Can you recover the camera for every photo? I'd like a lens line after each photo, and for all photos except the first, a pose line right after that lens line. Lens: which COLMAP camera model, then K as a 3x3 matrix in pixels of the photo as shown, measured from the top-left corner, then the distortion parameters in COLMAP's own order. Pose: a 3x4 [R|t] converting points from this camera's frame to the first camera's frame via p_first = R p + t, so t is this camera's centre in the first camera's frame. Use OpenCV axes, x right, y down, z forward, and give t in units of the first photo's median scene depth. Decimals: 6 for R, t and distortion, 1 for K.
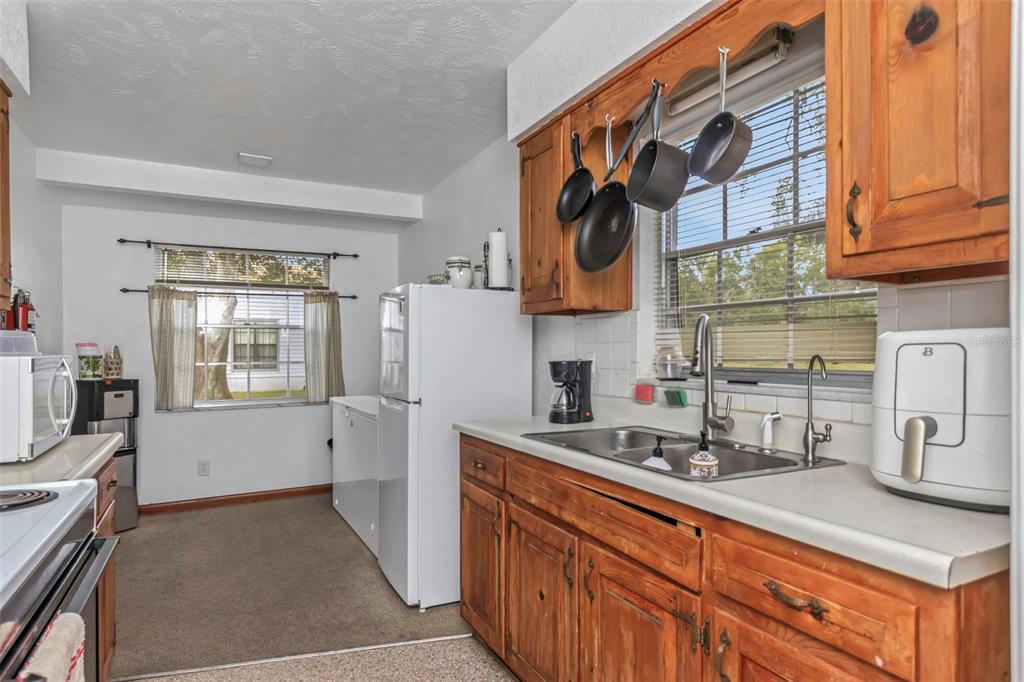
lens RADIAL K [[569.8, 0, 501.0], [0, 569.8, 354.3], [0, 0, 1]] dist [0.013034, -0.008351]
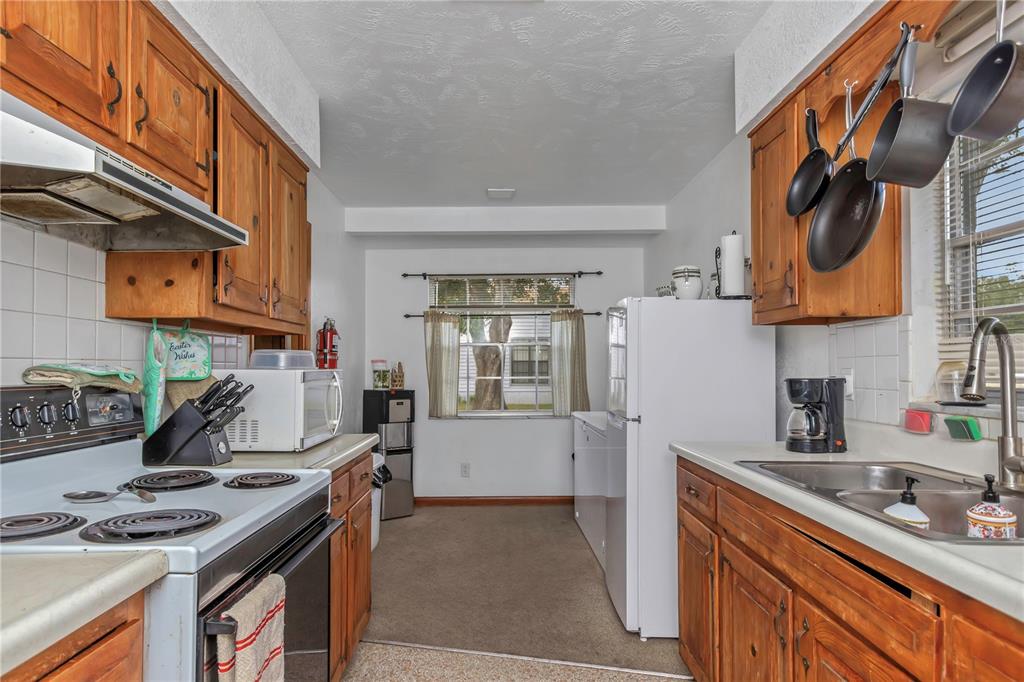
lens RADIAL K [[569.8, 0, 497.7], [0, 569.8, 357.5], [0, 0, 1]] dist [0.013034, -0.008351]
pose [[0.889411, -0.006200, -0.457066, 0.094124], [-0.004212, 0.999754, -0.021758, 0.001030], [0.457088, 0.021276, 0.889167, 0.036273]]
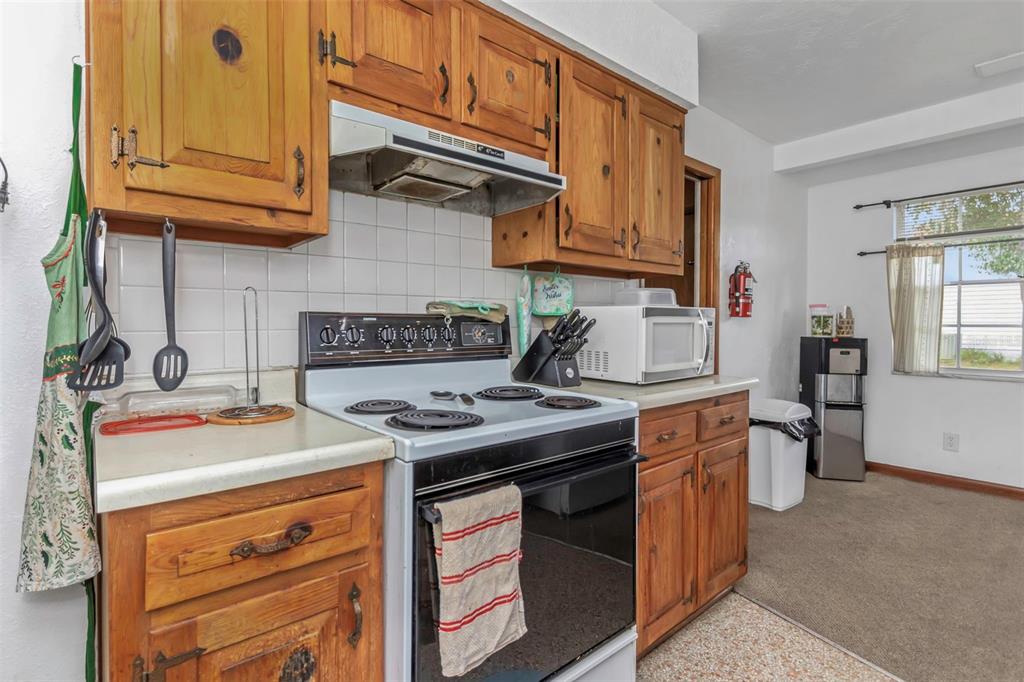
lens RADIAL K [[487.0, 0, 509.0], [0, 487.0, 329.9], [0, 0, 1]] dist [0.009936, -0.002804]
pose [[0.217374, 0.019616, -0.975891, 0.127618], [-0.007276, 0.999803, 0.018476, 0.024915], [0.976061, 0.003084, 0.217474, 0.275371]]
